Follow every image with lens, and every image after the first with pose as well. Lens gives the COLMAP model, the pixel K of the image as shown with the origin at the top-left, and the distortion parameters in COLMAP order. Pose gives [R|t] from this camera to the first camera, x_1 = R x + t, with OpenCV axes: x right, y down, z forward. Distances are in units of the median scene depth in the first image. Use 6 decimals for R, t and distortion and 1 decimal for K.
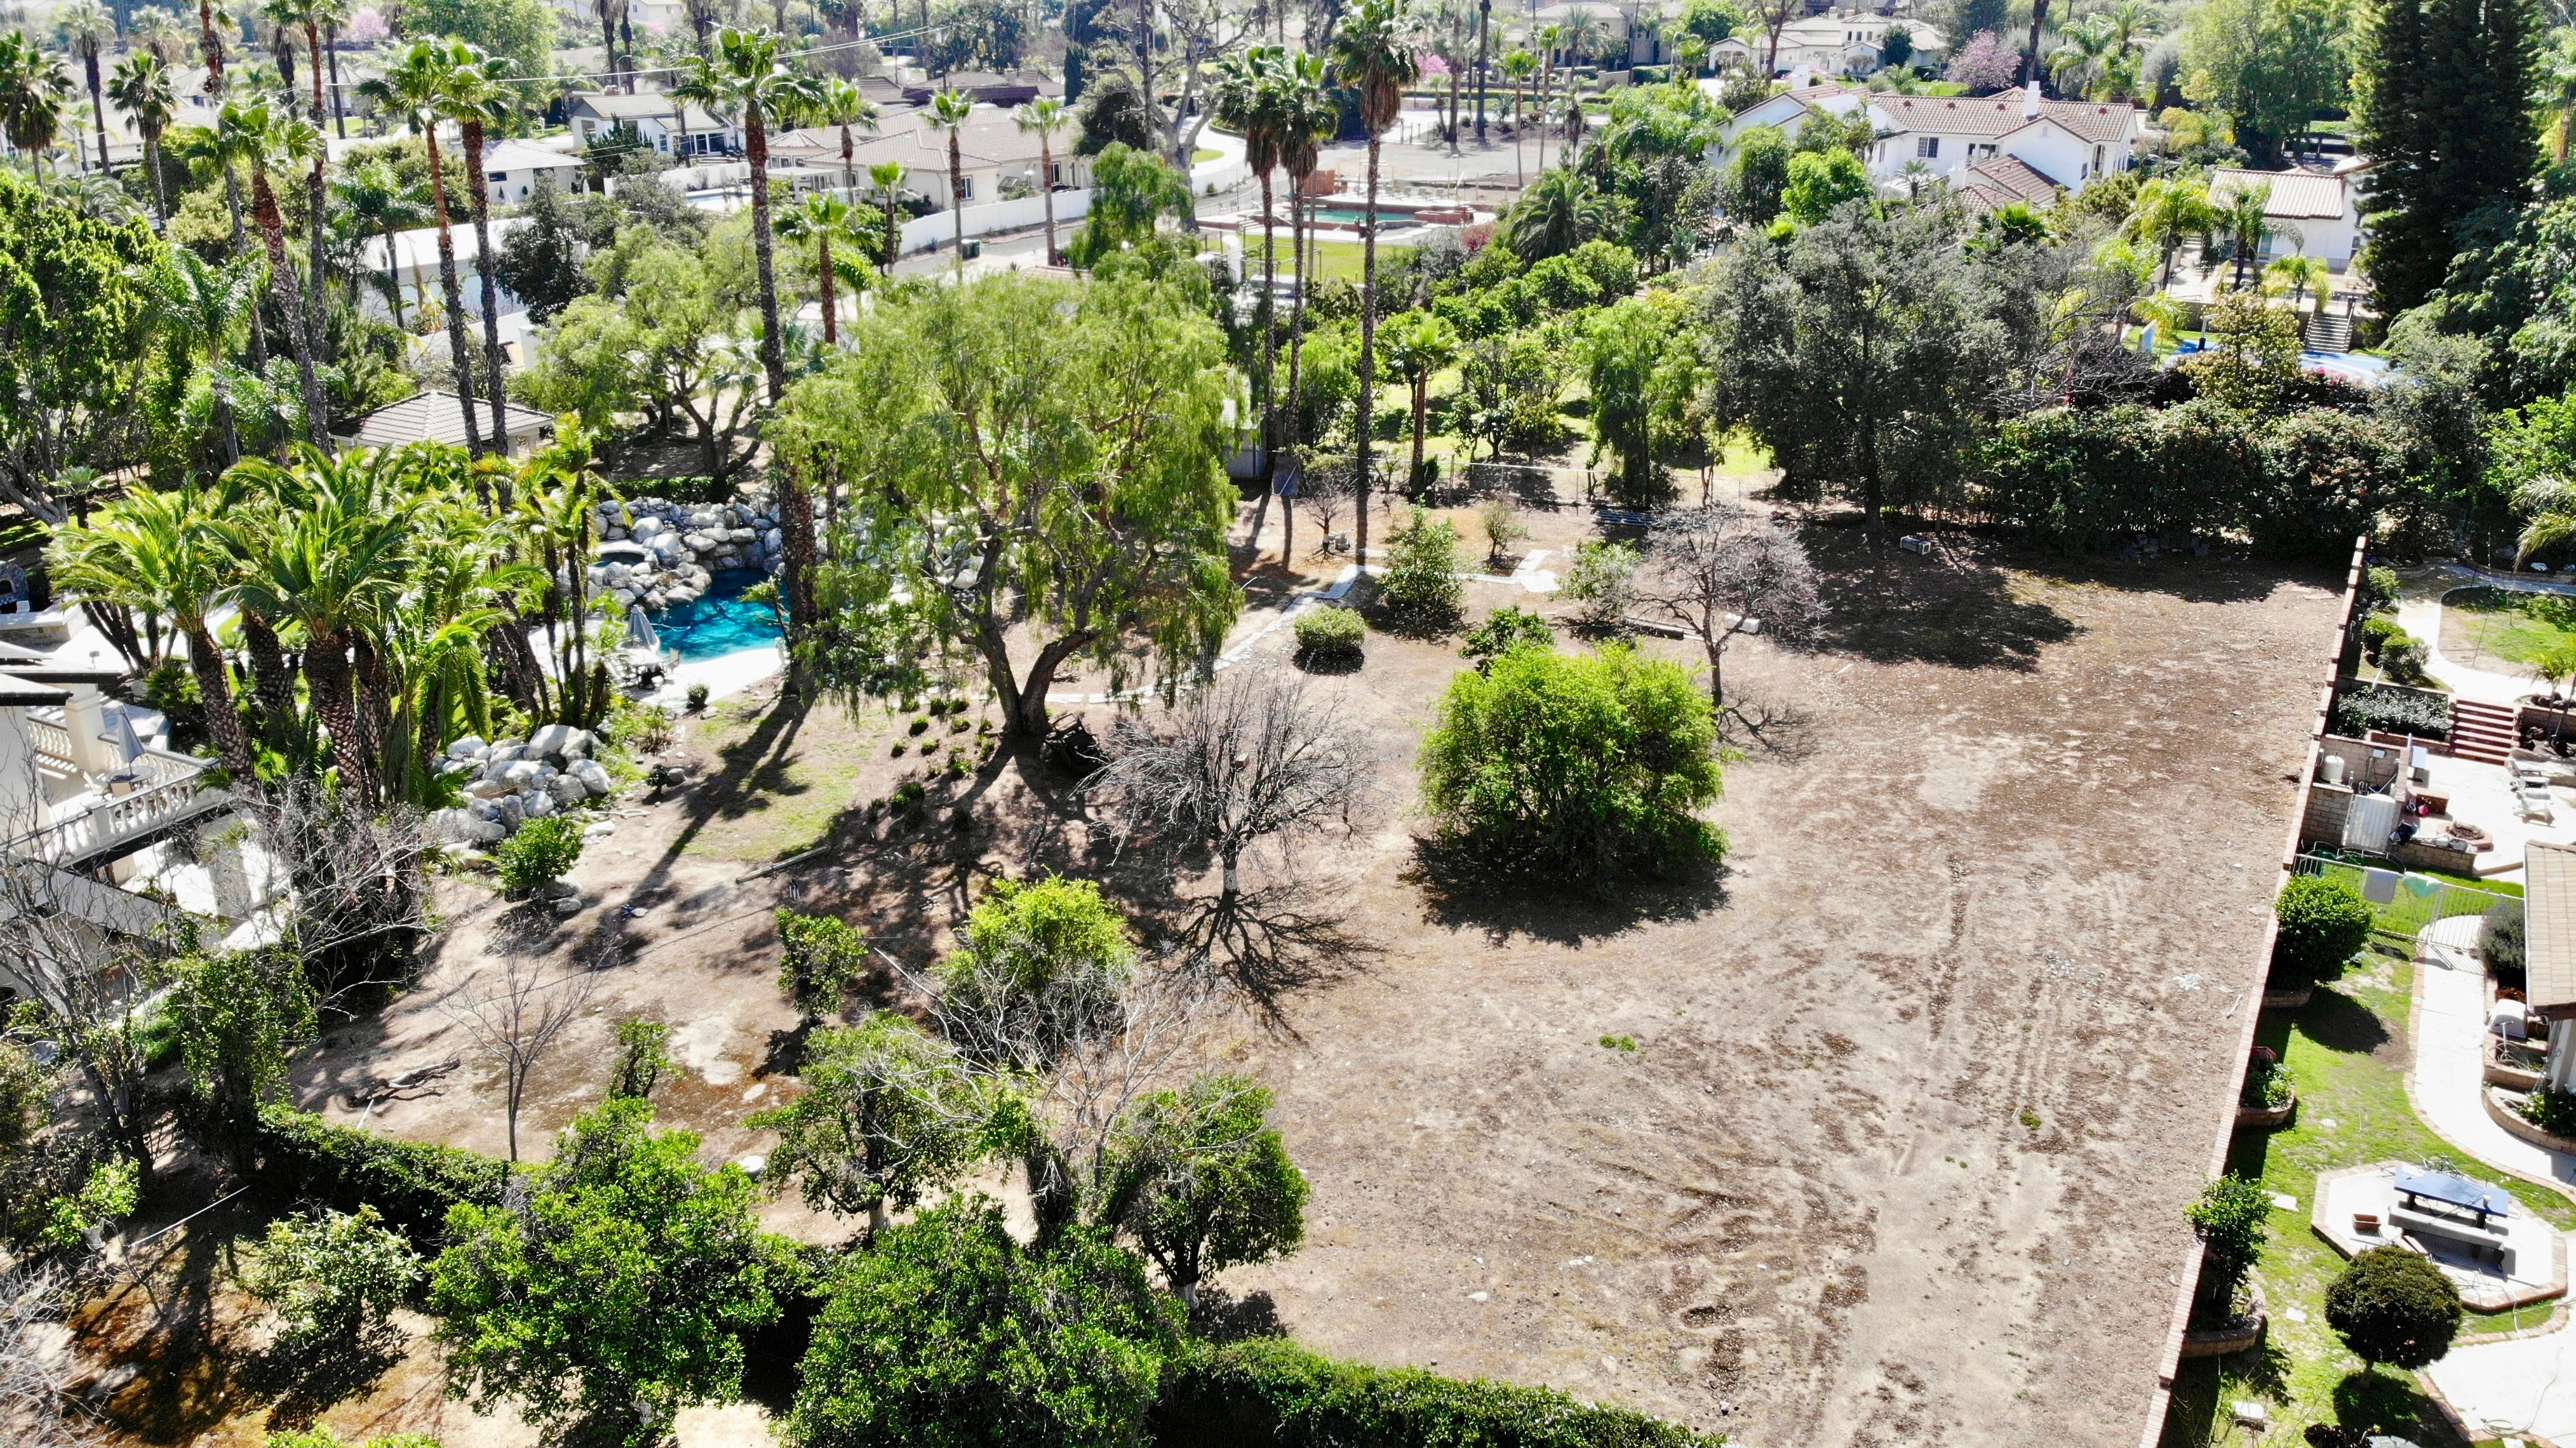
lens RADIAL K [[1850.2, 0, 1285.8], [0, 1850.2, 628.4], [0, 0, 1]] dist [0.082576, -0.205213]
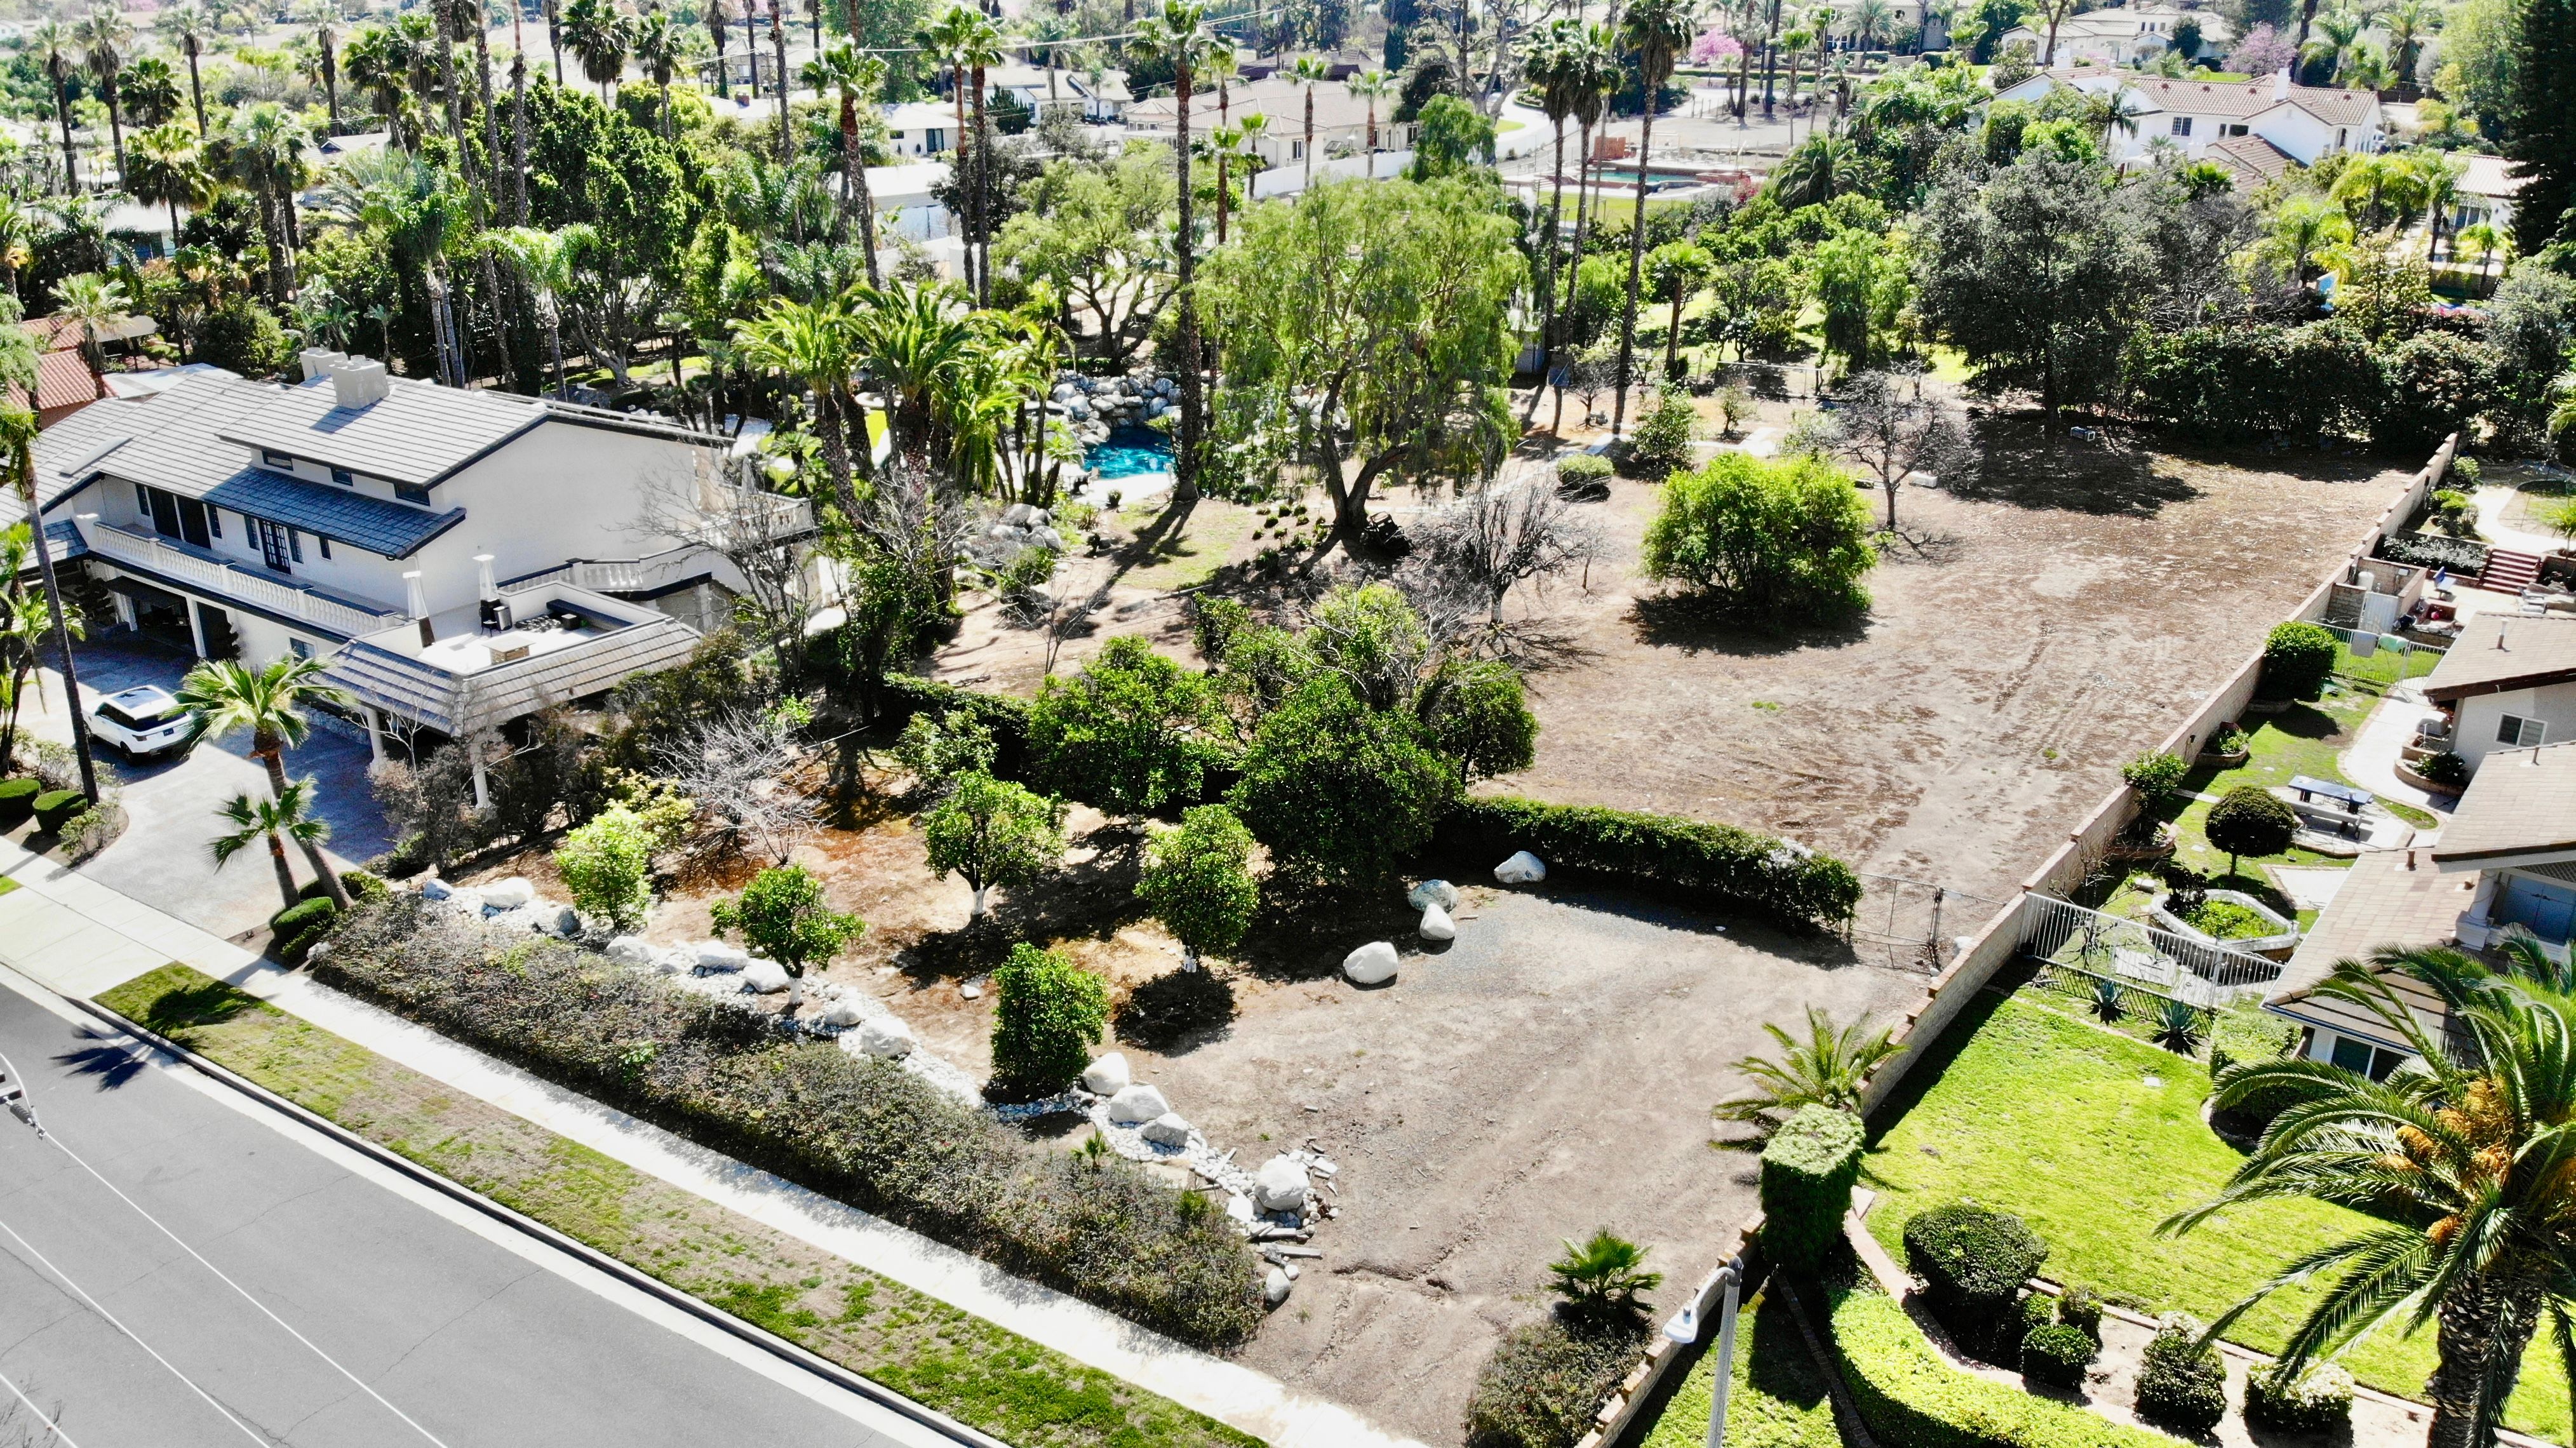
lens RADIAL K [[1887.3, 0, 1268.9], [0, 1887.3, 690.0], [0, 0, 1]] dist [0.109470, -0.252838]
pose [[0.987100, 0.057360, -0.149479, 0.010892], [-0.053497, 0.998125, 0.029740, 0.114772], [0.150905, -0.021359, 0.988318, -0.316872]]
